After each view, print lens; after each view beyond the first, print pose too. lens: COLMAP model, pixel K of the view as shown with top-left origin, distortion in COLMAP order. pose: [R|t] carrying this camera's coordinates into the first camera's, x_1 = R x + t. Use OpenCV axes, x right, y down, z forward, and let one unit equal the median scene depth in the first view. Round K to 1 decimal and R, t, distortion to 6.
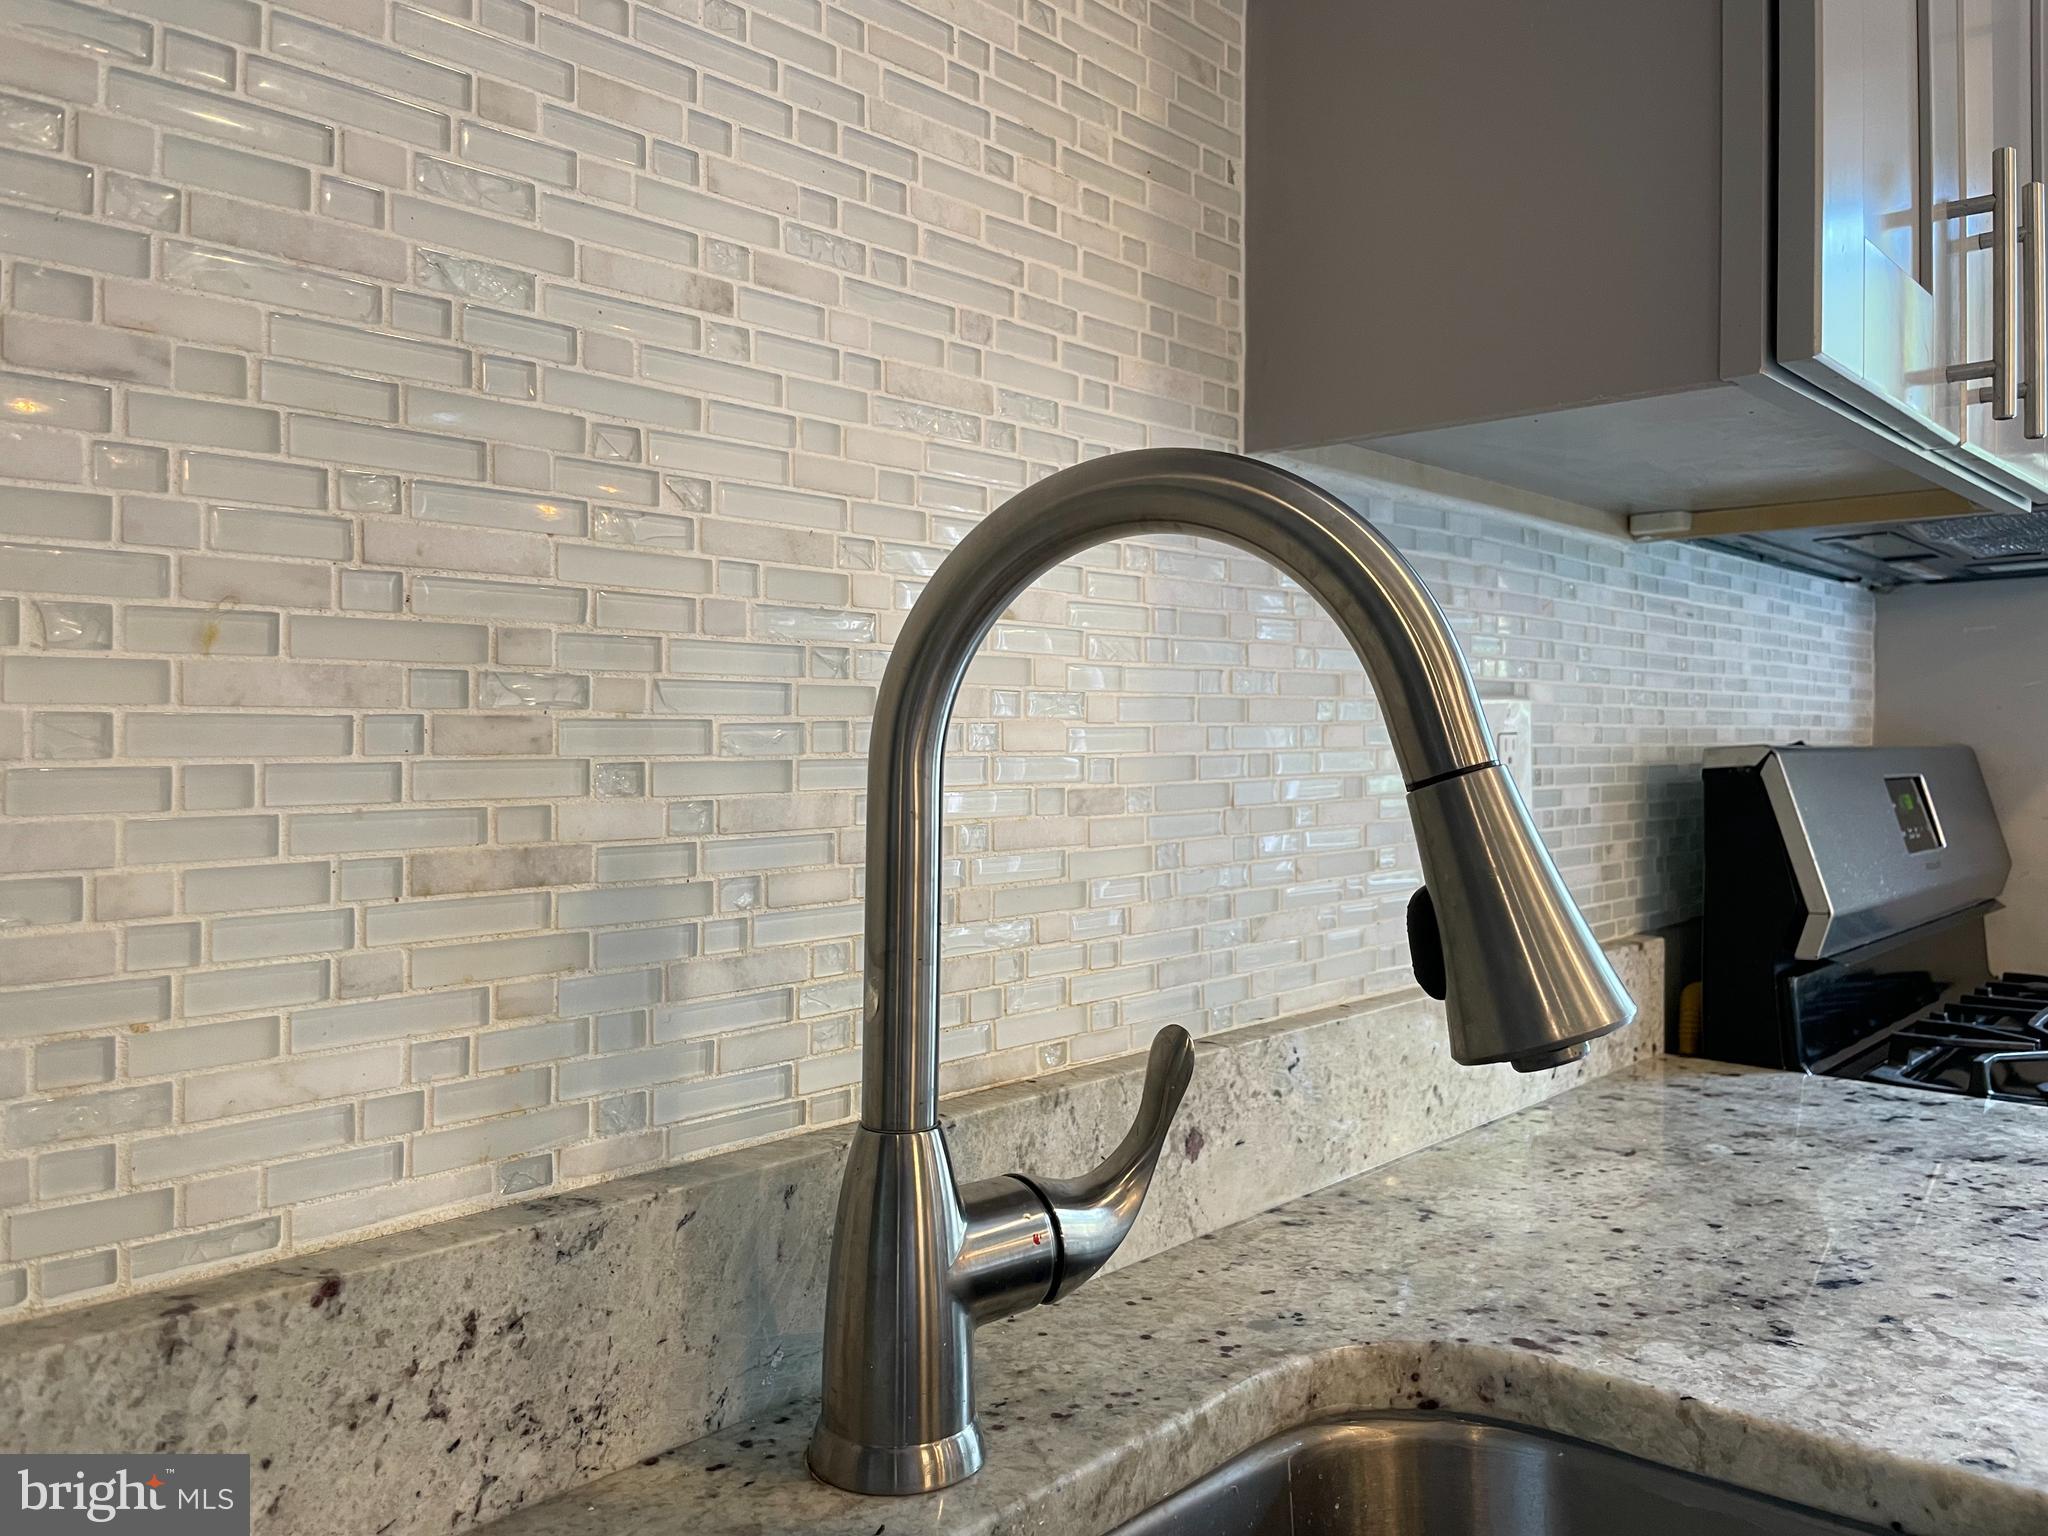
lens RADIAL K [[1555.8, 0, 1014.7], [0, 1555.8, 749.9], [0, 0, 1]] dist [0.081919, -0.109432]
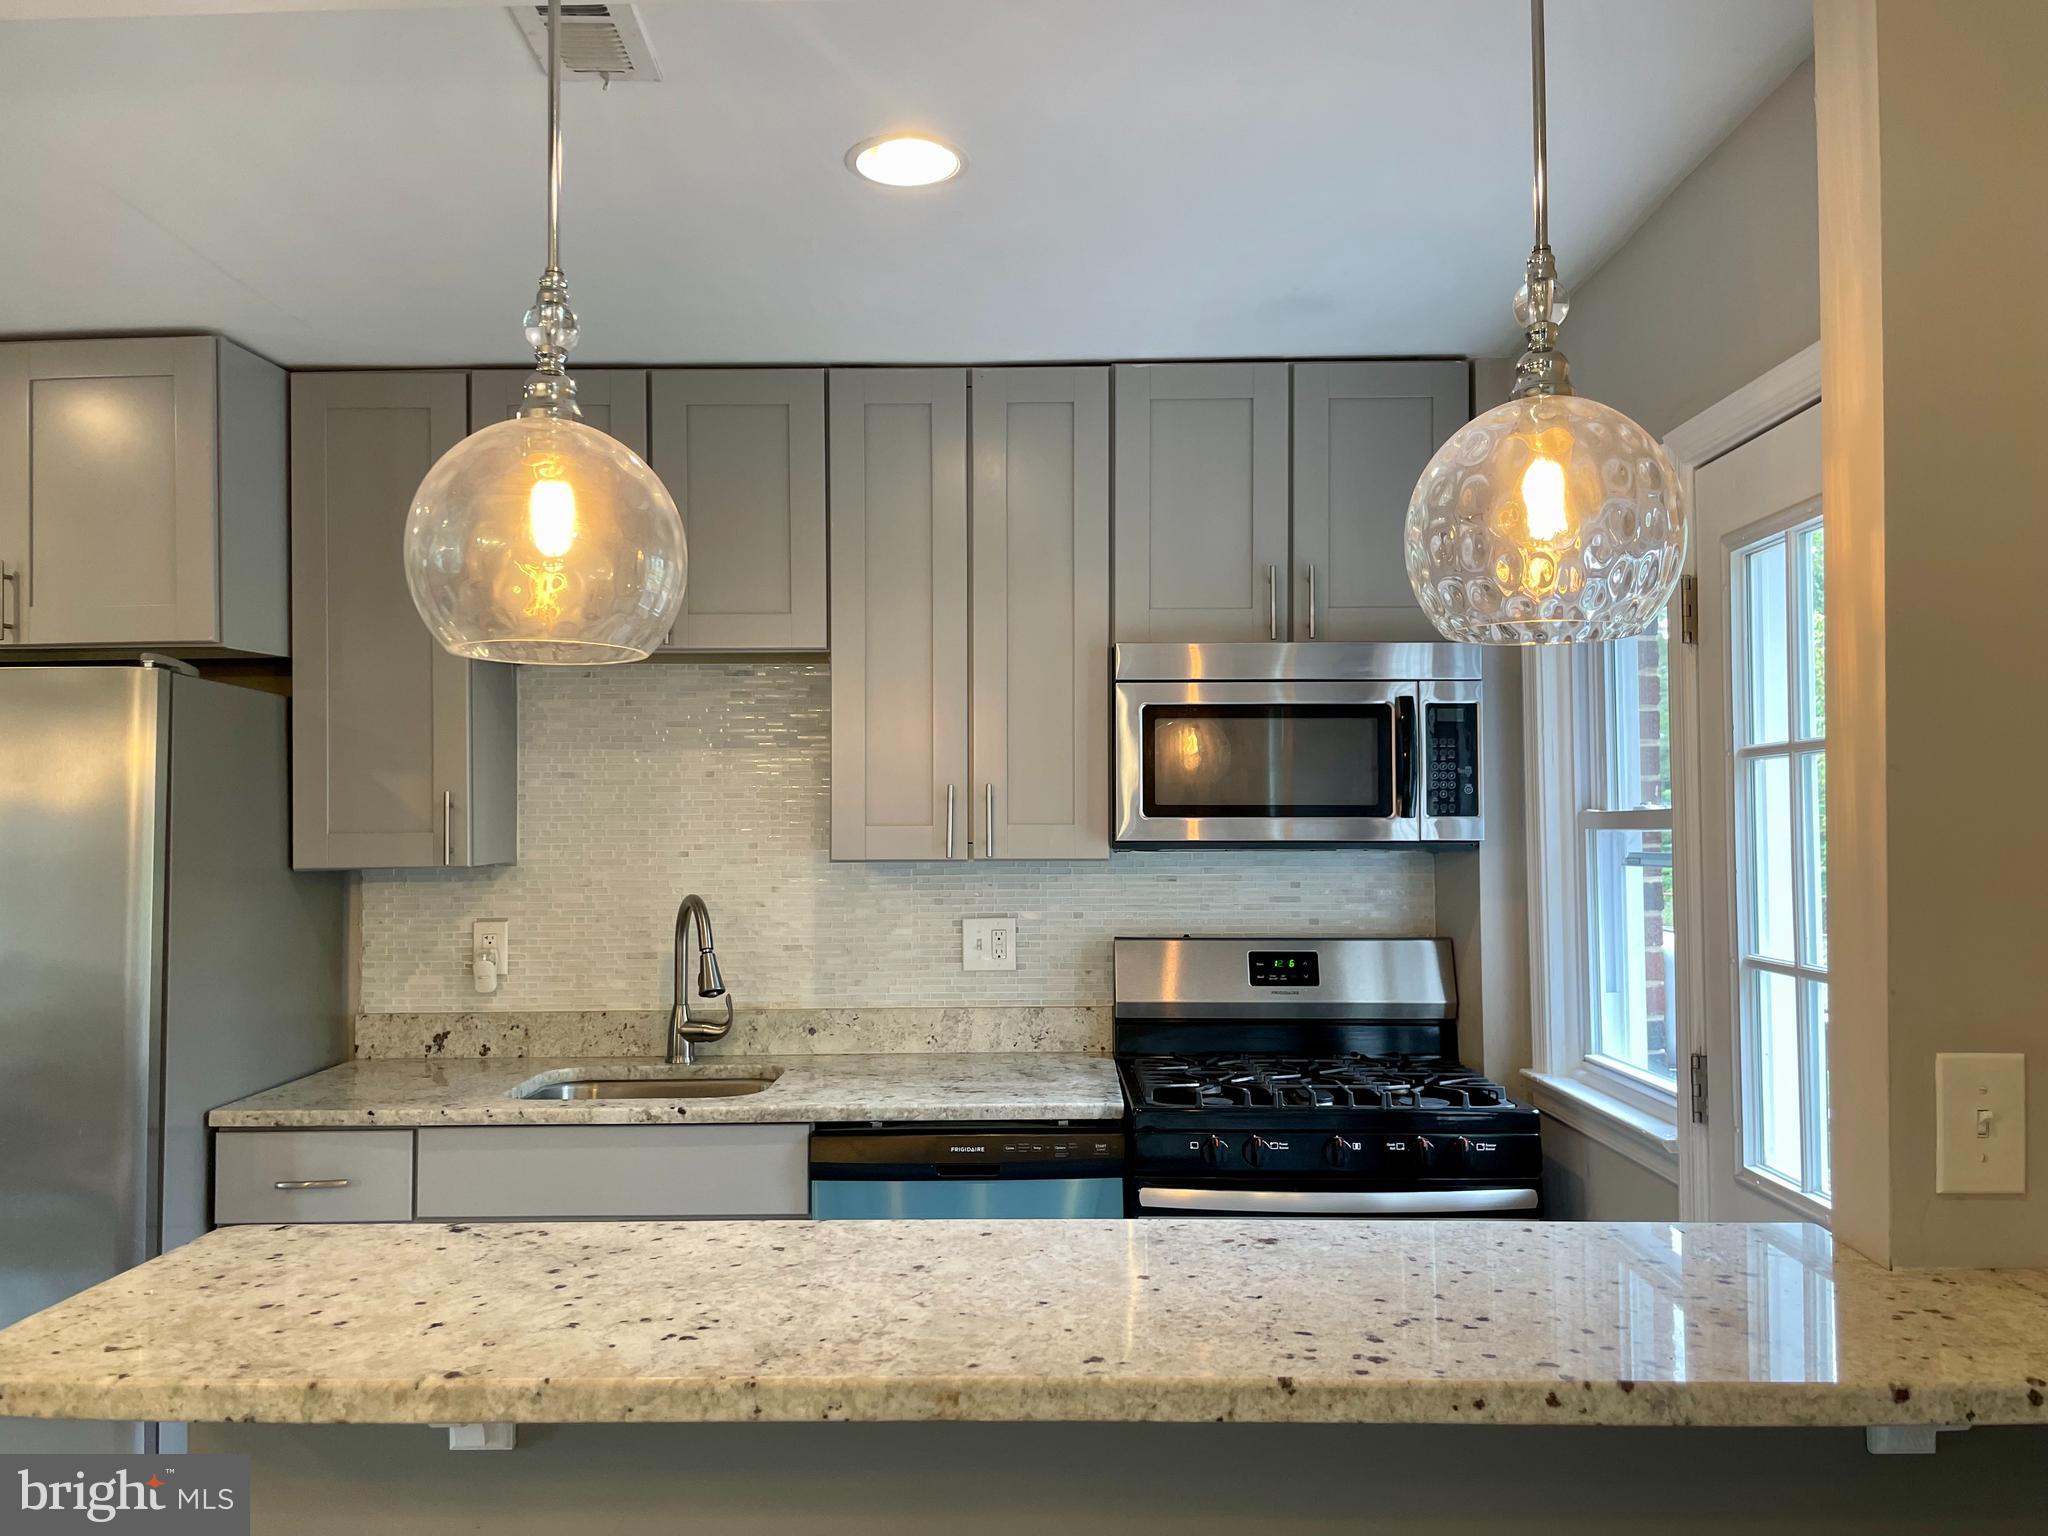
lens RADIAL K [[1555.8, 0, 1059.6], [0, 1555.8, 752.3], [0, 0, 1]] dist [0.081919, -0.109432]
pose [[0.674912, -0.031506, -0.737226, 4.473326], [0.000080, 0.999091, -0.042624, -0.384947], [0.737898, 0.028708, 0.674301, -1.644700]]
